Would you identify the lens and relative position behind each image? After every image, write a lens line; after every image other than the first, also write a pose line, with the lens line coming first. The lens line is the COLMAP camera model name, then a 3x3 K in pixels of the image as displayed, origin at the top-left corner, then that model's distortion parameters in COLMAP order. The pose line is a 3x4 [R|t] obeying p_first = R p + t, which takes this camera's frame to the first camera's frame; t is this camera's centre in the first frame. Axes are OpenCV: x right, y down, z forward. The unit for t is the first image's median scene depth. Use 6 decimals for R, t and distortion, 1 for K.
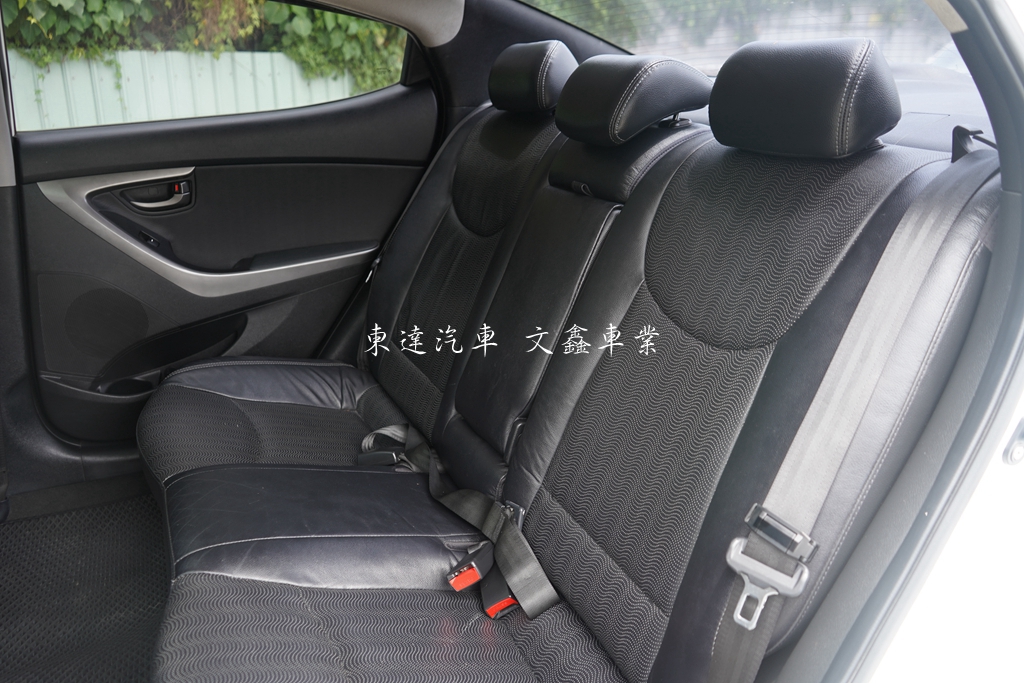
lens RADIAL K [[810.3, 0, 514.3], [0, 810.3, 337.6], [0, 0, 1]] dist [-0.013241, 0.001549]
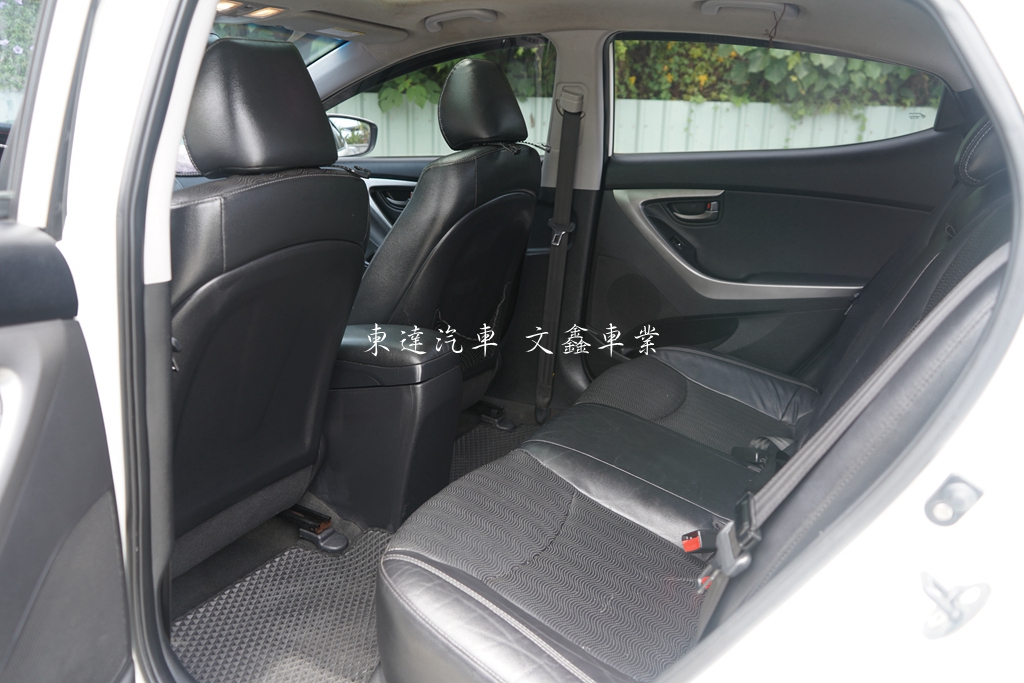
lens RADIAL K [[810.3, 0, 514.1], [0, 810.3, 336.2], [0, 0, 1]] dist [-0.013241, 0.001549]
pose [[0.616320, 0.215042, -0.757566, 0.105639], [-0.266471, 0.962195, 0.056340, 0.003977], [0.741042, 0.167146, 0.650322, 0.005618]]
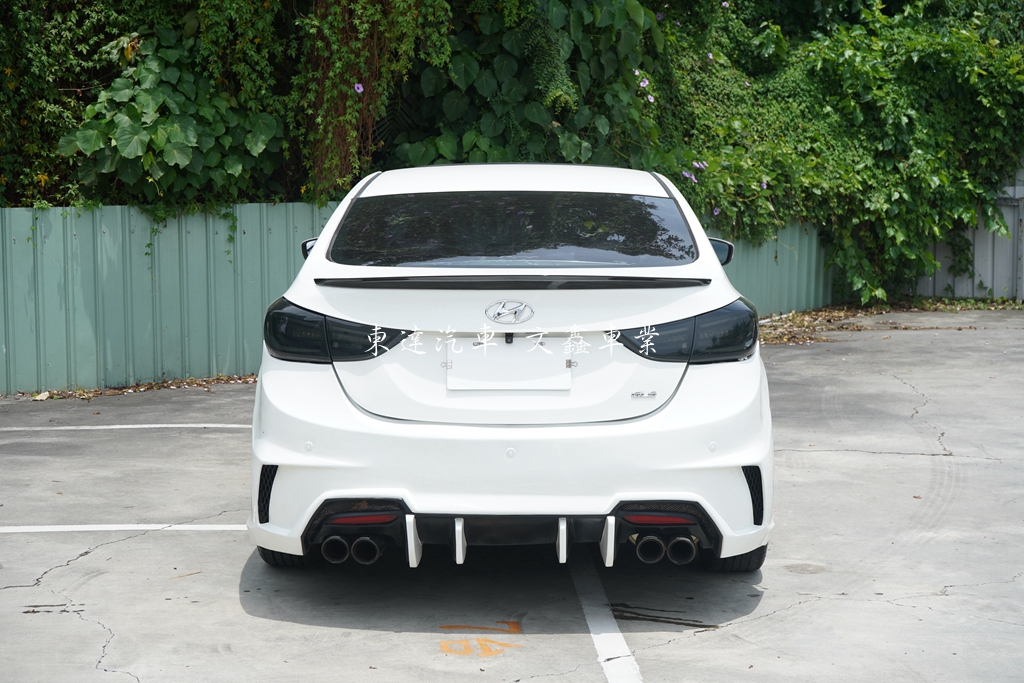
lens RADIAL K [[1556.7, 0, 509.3], [0, 1556.7, 342.9], [0, 0, 1]] dist [-0.064209, 0.000000]
pose [[0.932743, 0.015547, -0.360207, 0.510501], [-0.094974, 0.974379, -0.203878, 0.158852], [0.347808, 0.224376, 0.910321, -0.559294]]
